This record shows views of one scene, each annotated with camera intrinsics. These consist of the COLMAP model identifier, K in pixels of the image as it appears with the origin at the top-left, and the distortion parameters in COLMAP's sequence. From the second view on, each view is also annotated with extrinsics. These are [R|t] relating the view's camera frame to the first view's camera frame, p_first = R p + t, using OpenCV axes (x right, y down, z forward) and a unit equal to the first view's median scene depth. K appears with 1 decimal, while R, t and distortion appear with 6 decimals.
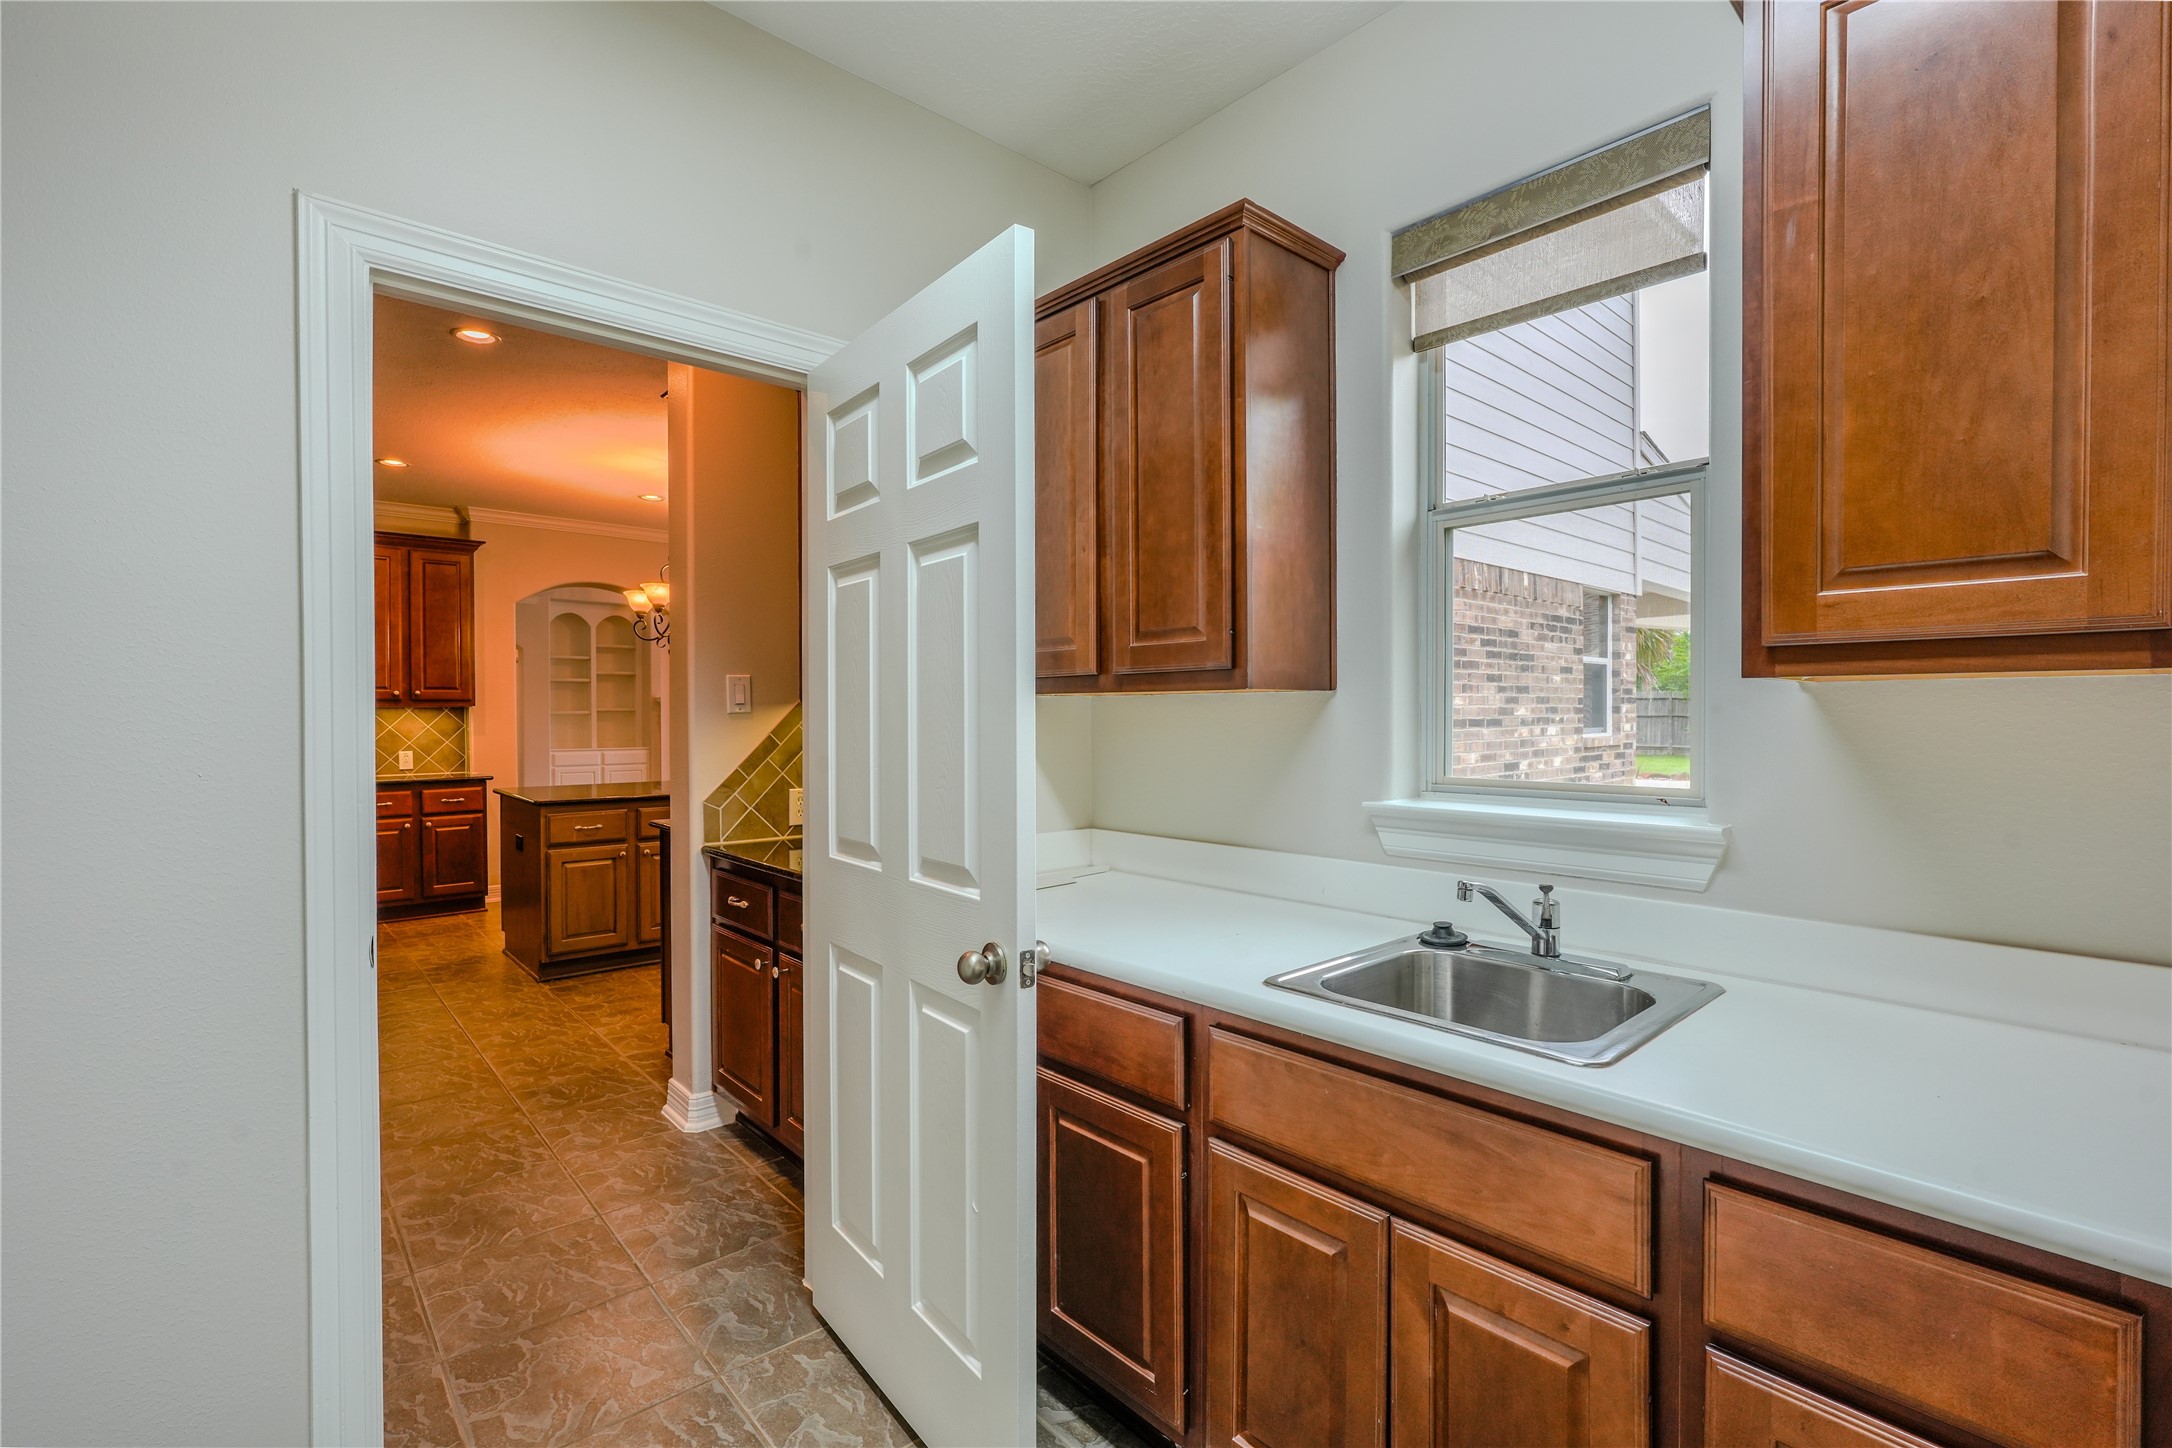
lens RADIAL K [[966.9, 0, 1086.0], [0, 966.9, 724.0], [0, 0, 1]] dist [-0.009788, -0.000014]
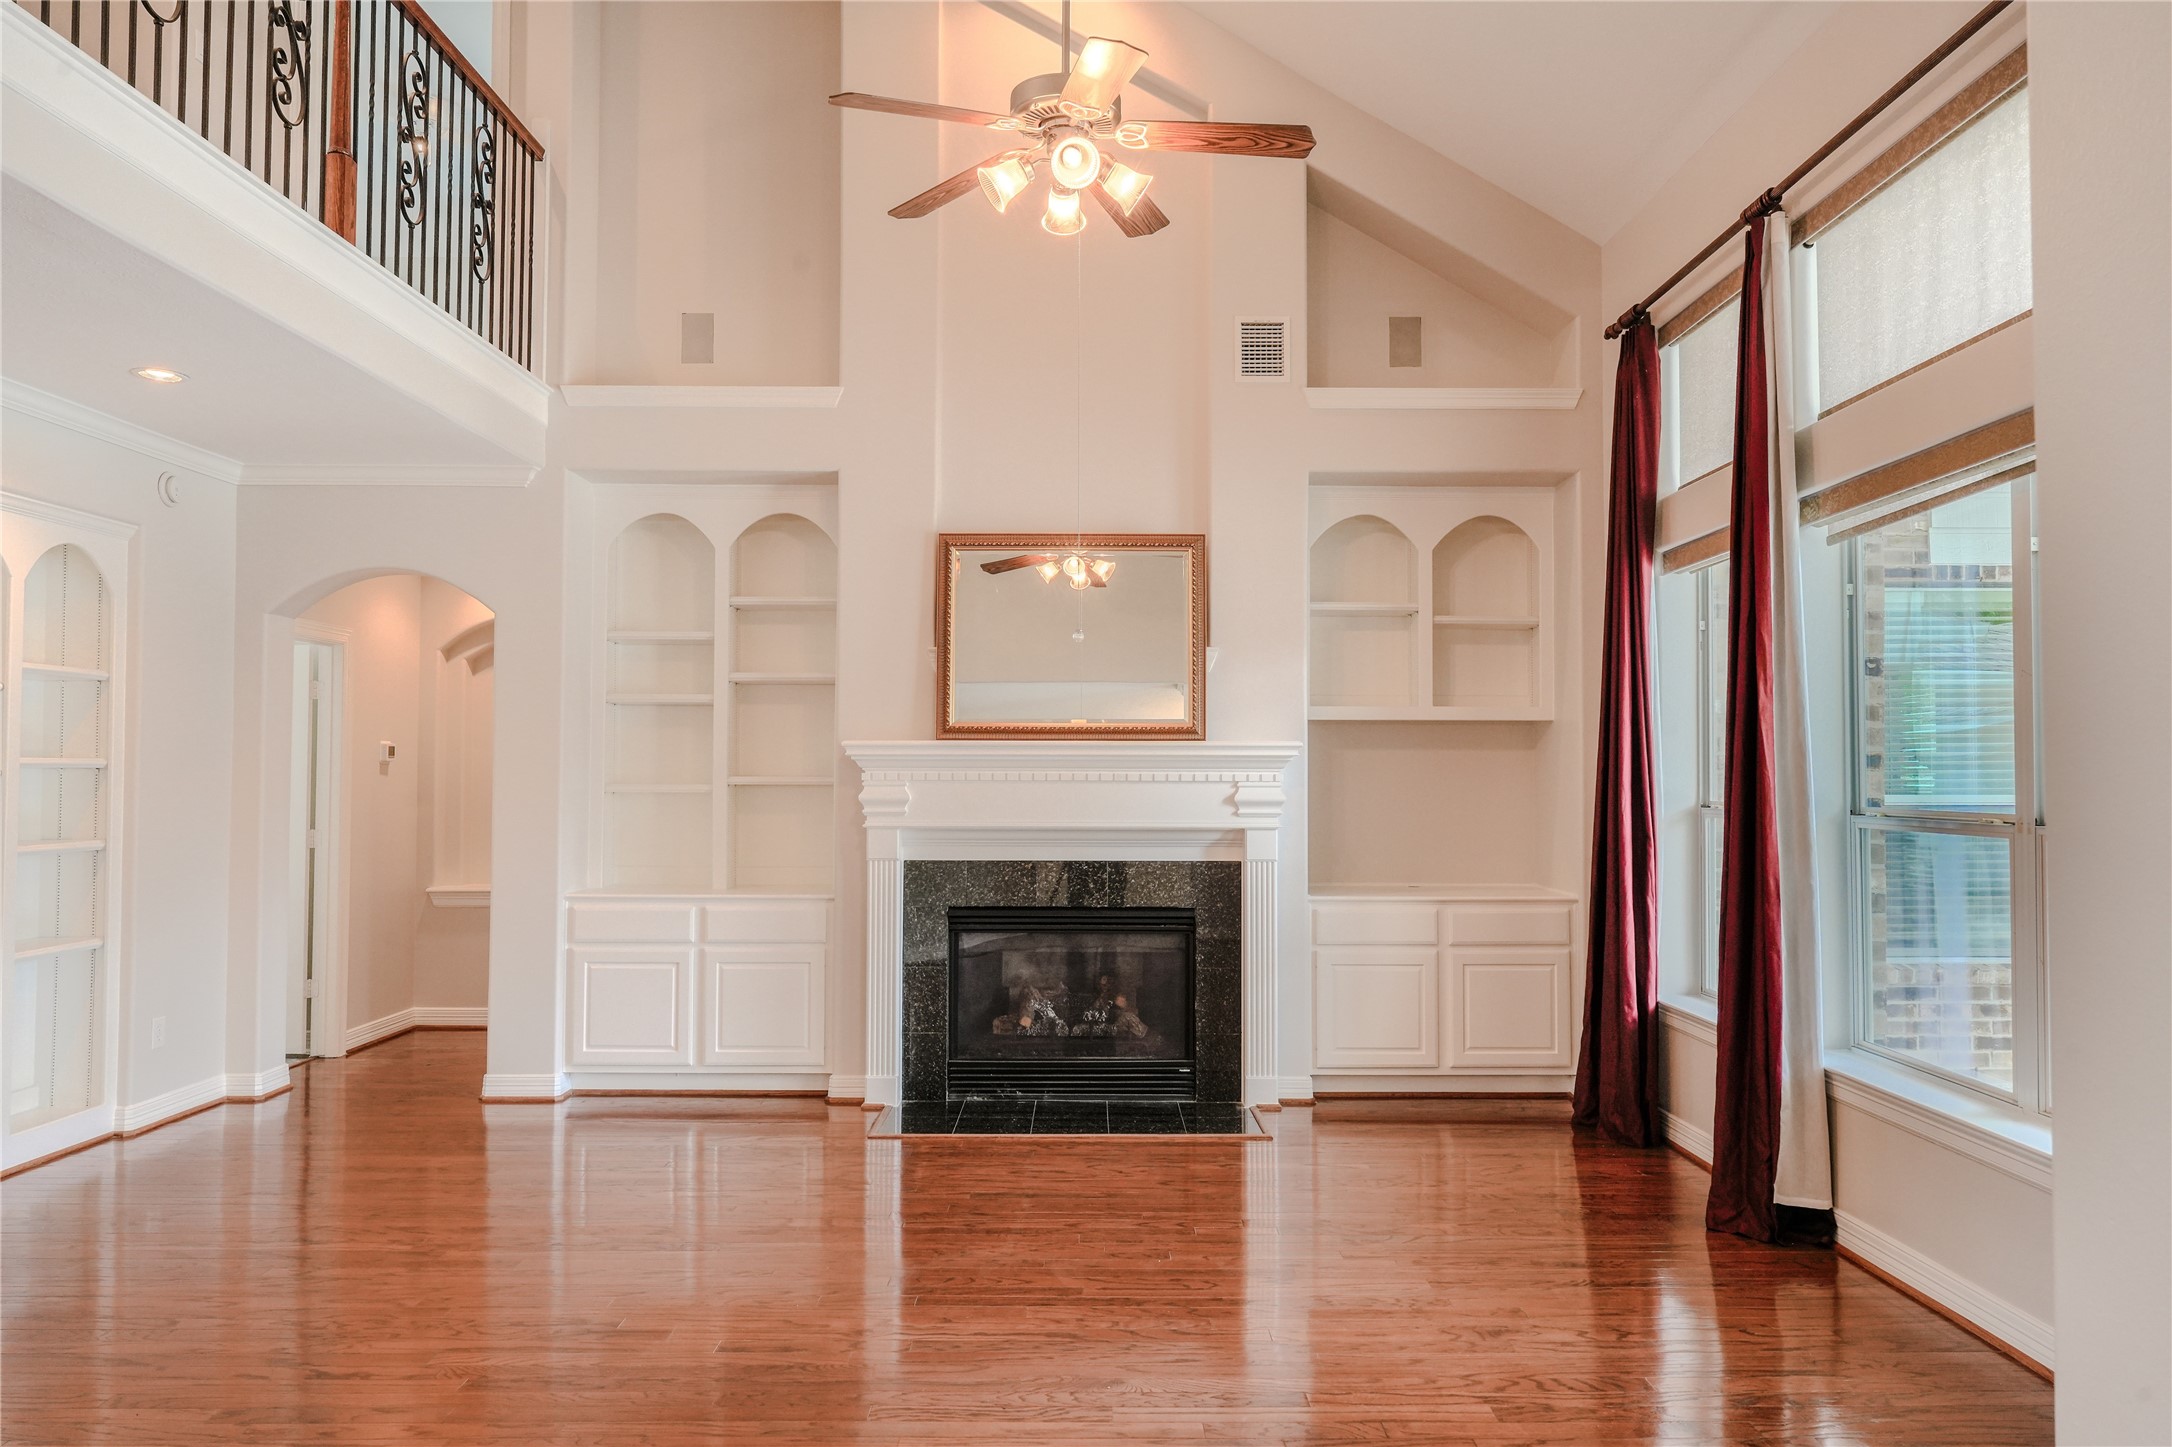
lens RADIAL K [[1459.5, 0, 1094.5], [0, 1459.5, 724.0], [0, 0, 1]] dist [-0.004167, 0.001893]
pose [[0.745350, -0.019735, -0.666381, -0.108672], [-0.010887, 0.999068, -0.041764, -0.028393], [0.666584, 0.038384, 0.744441, 1.303058]]
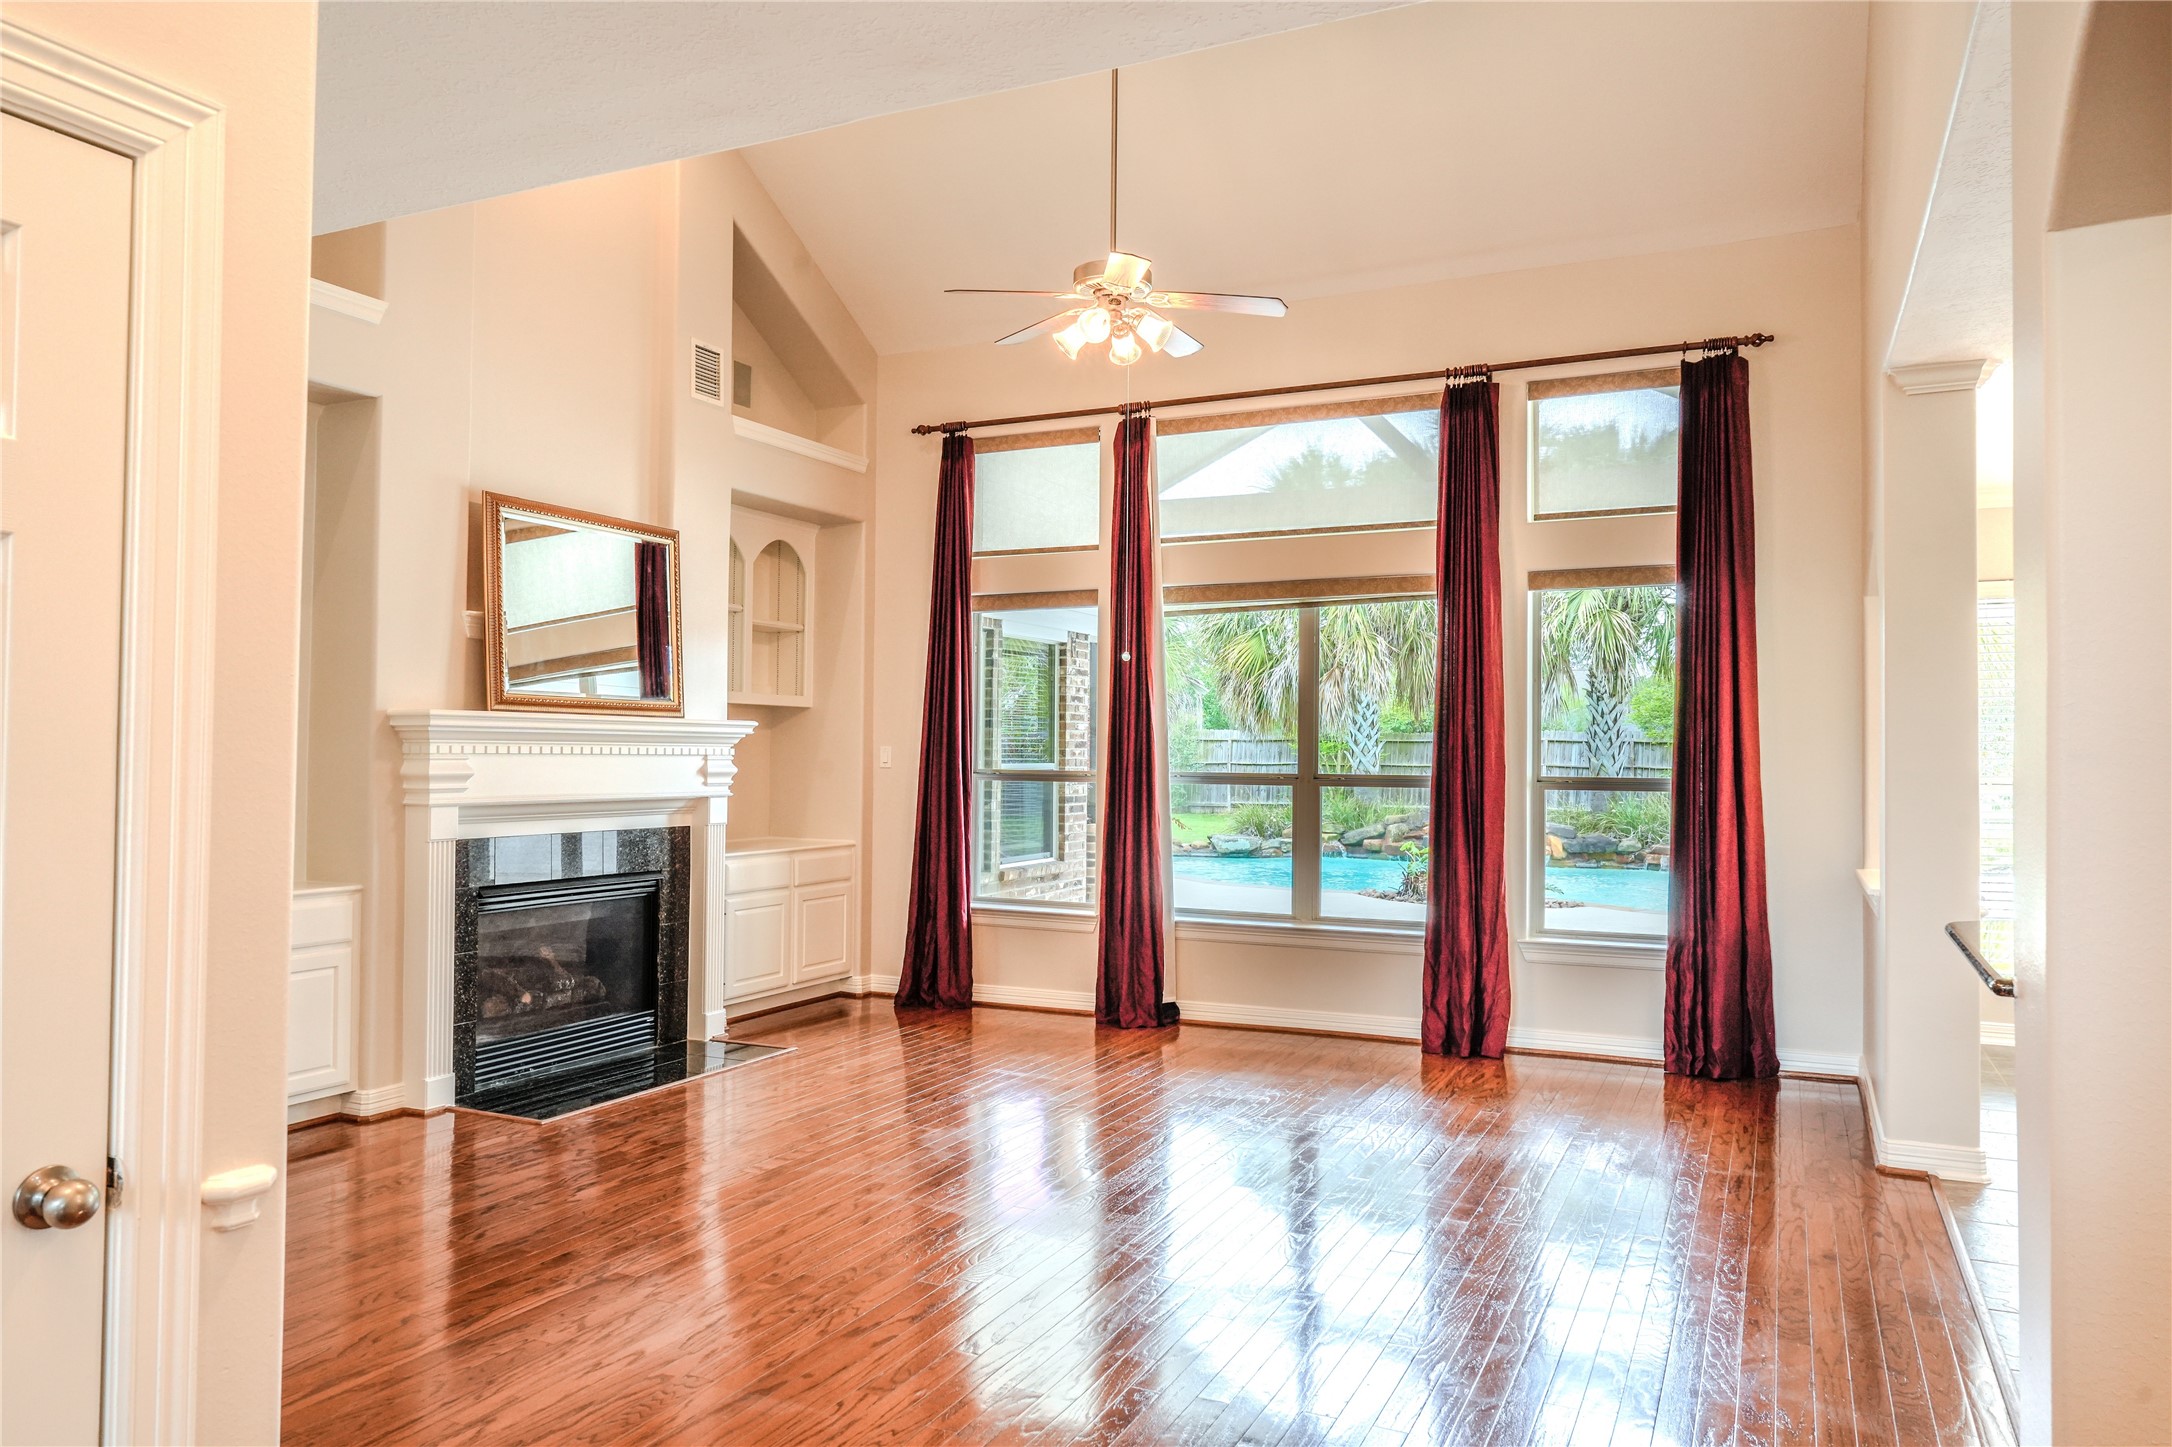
lens RADIAL K [[1459.5, 0, 1094.5], [0, 1459.5, 724.0], [0, 0, 1]] dist [-0.004167, 0.001893]
pose [[0.922225, 0.016248, 0.386313, -0.800196], [-0.004622, 0.999509, -0.031004, -0.022688], [-0.386627, 0.026807, 0.921846, 0.983225]]
